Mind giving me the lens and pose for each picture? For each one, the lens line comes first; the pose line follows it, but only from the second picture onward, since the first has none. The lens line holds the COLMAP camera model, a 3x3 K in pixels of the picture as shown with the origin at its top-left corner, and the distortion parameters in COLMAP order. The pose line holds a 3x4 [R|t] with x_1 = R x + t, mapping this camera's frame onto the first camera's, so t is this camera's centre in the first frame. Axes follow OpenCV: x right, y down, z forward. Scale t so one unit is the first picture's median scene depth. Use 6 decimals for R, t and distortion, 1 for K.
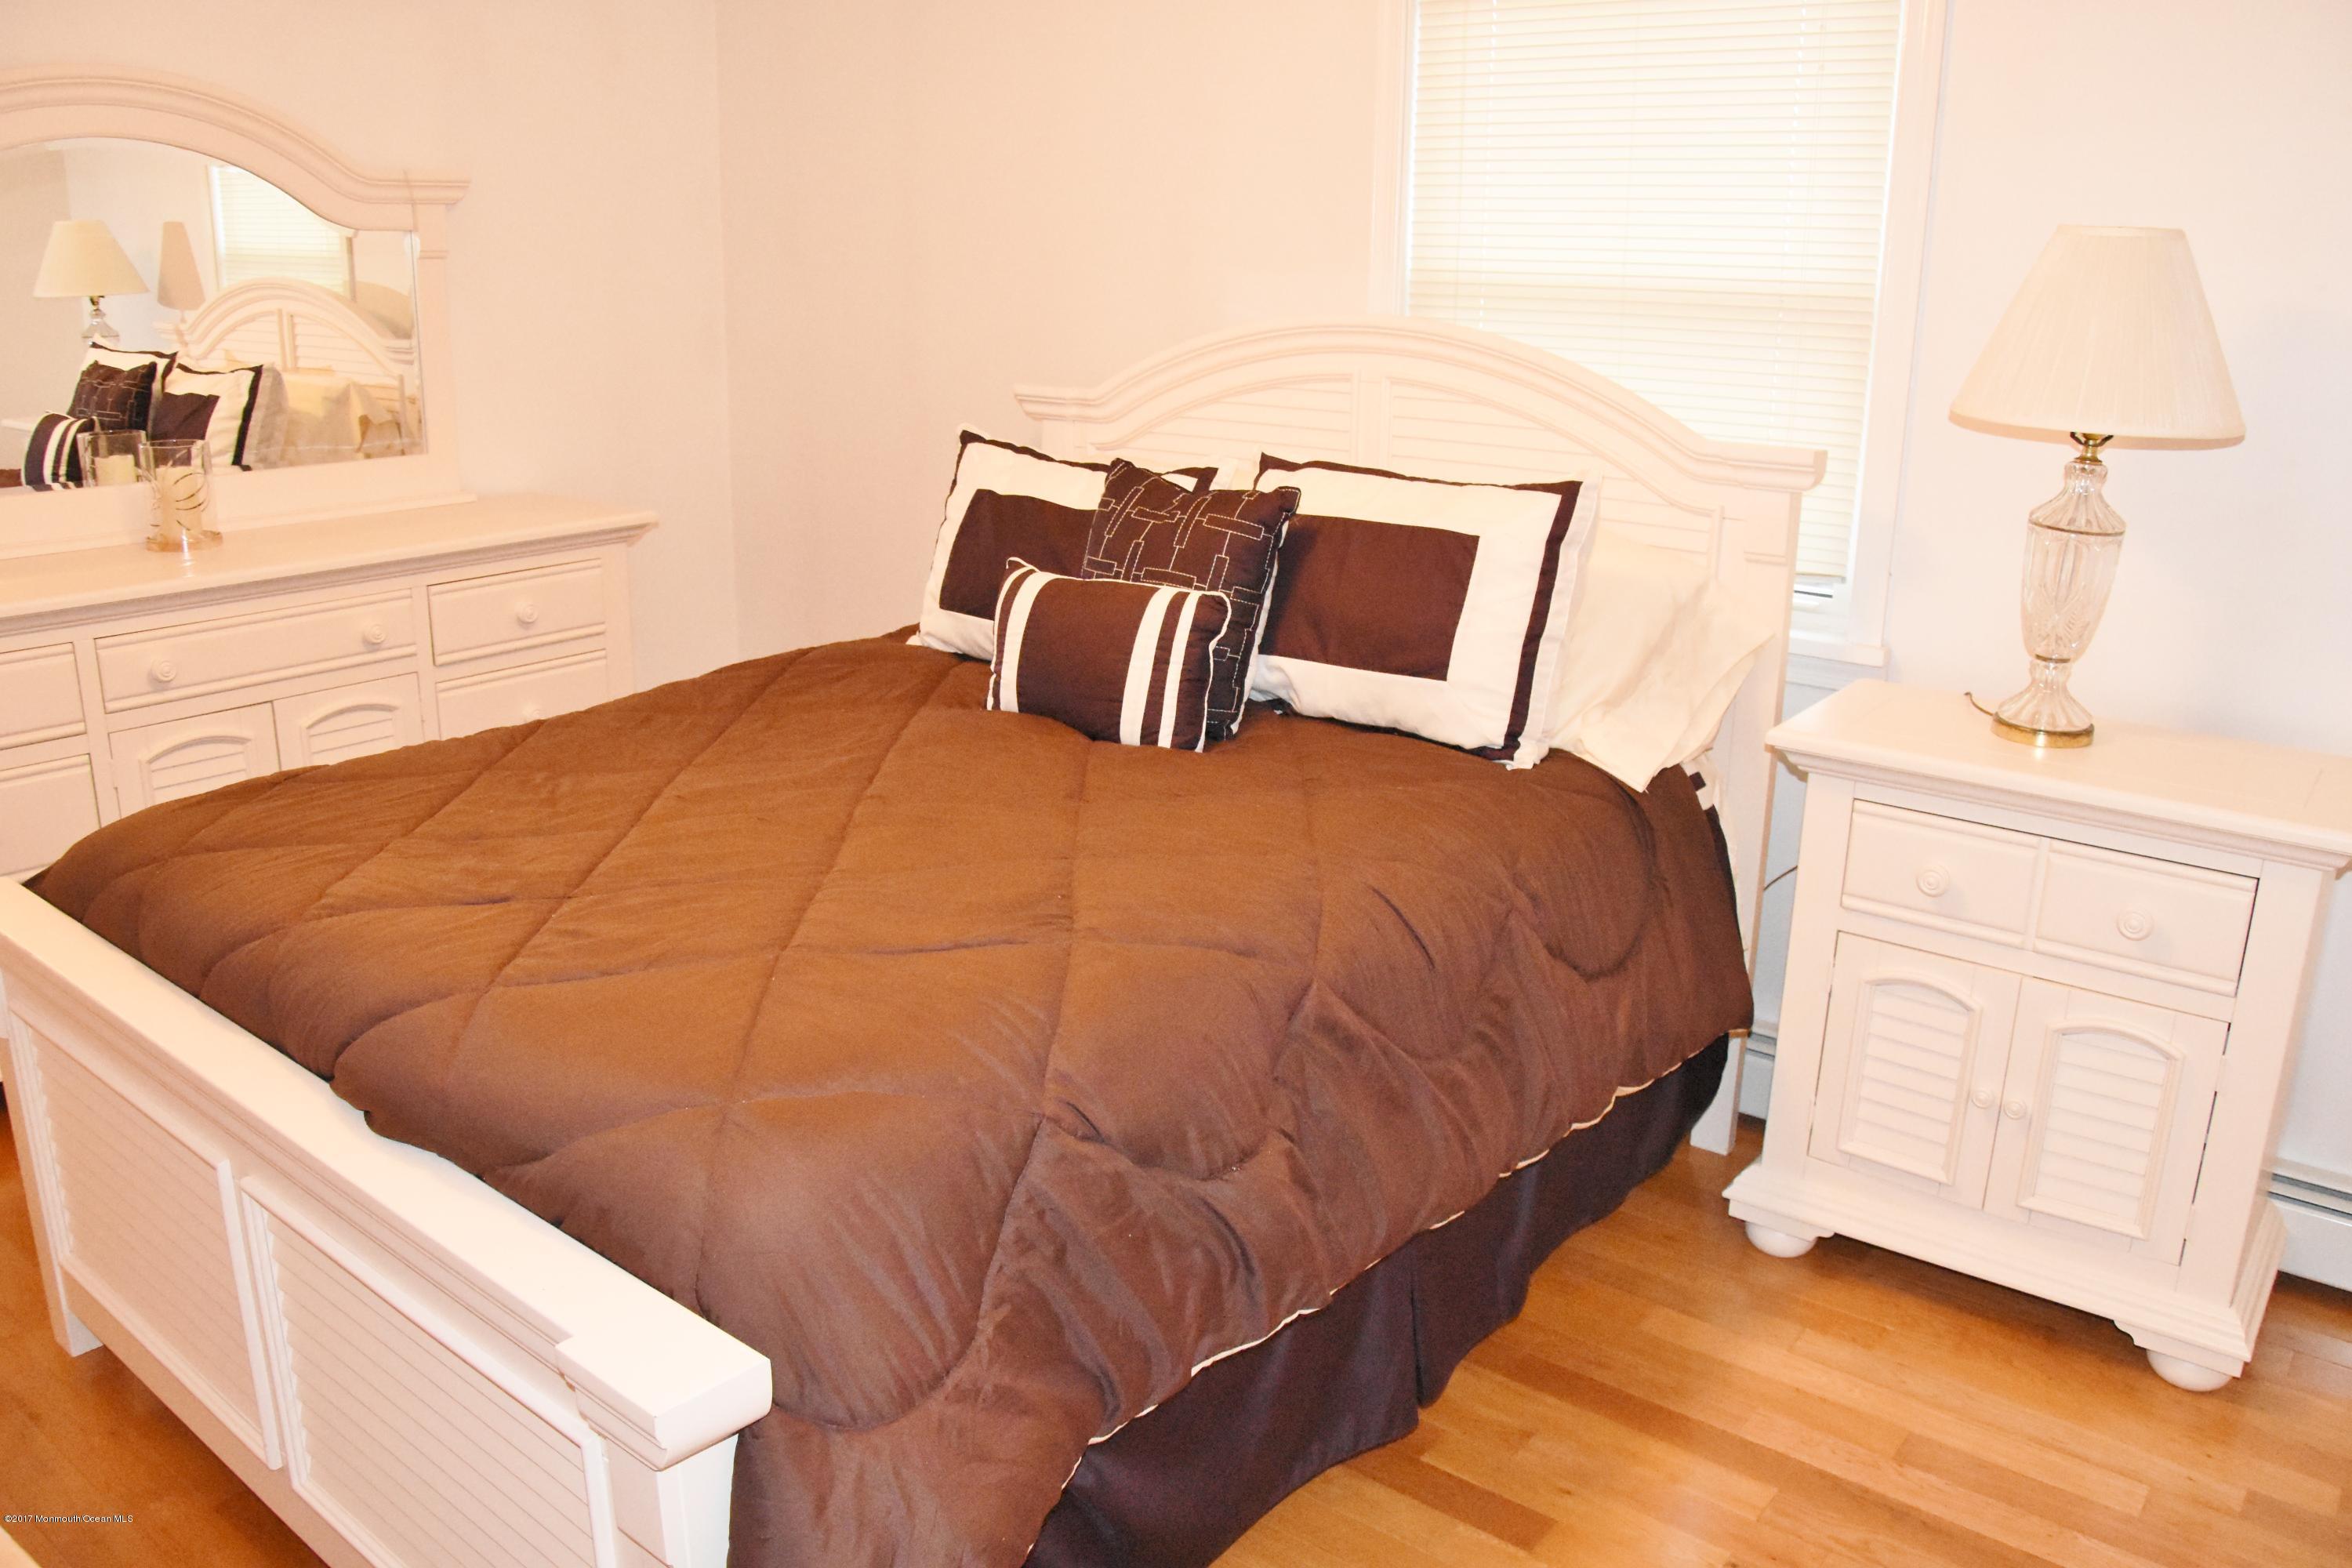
lens RADIAL K [[1852.2, 0, 1179.3], [0, 1852.2, 780.2], [0, 0, 1]] dist [-0.145843, 0.100297]
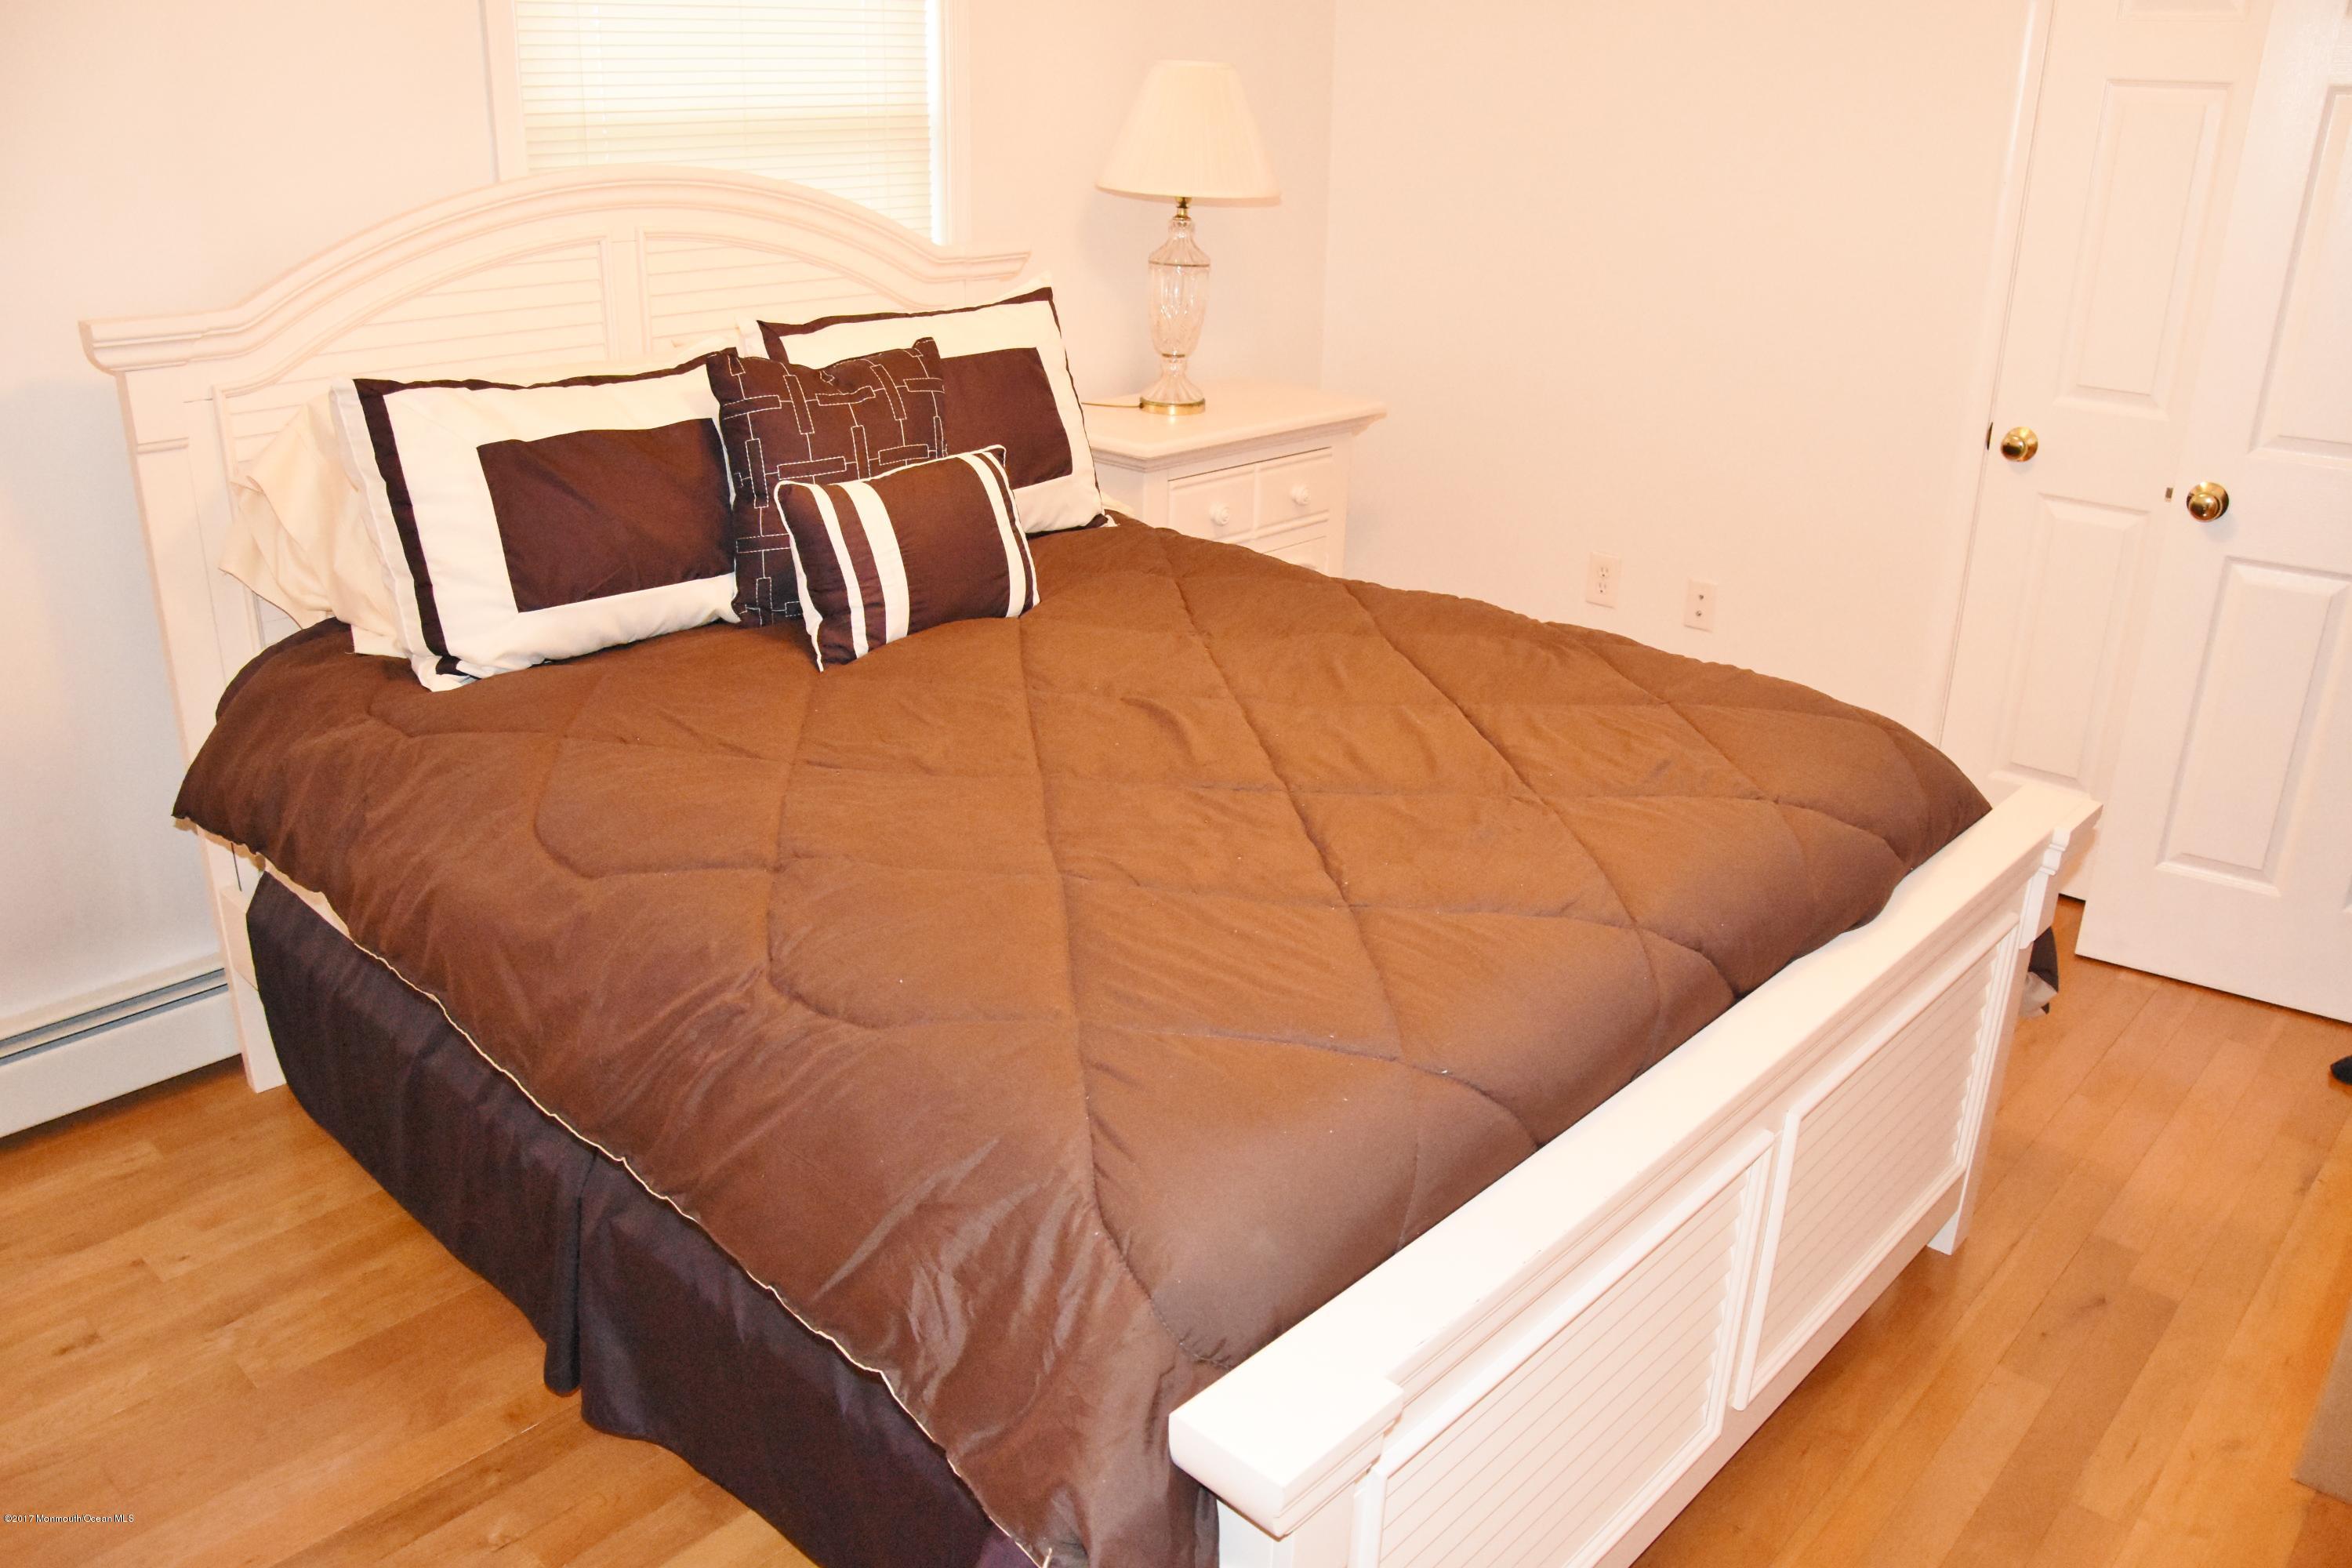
lens RADIAL K [[1852.2, 0, 1182.0], [0, 1852.2, 783.9], [0, 0, 1]] dist [-0.145843, 0.100297]
pose [[0.066872, -0.373585, 0.925182, -0.921298], [0.268239, 0.899852, 0.343969, -0.241257], [-0.961029, 0.225168, 0.160385, 0.754177]]
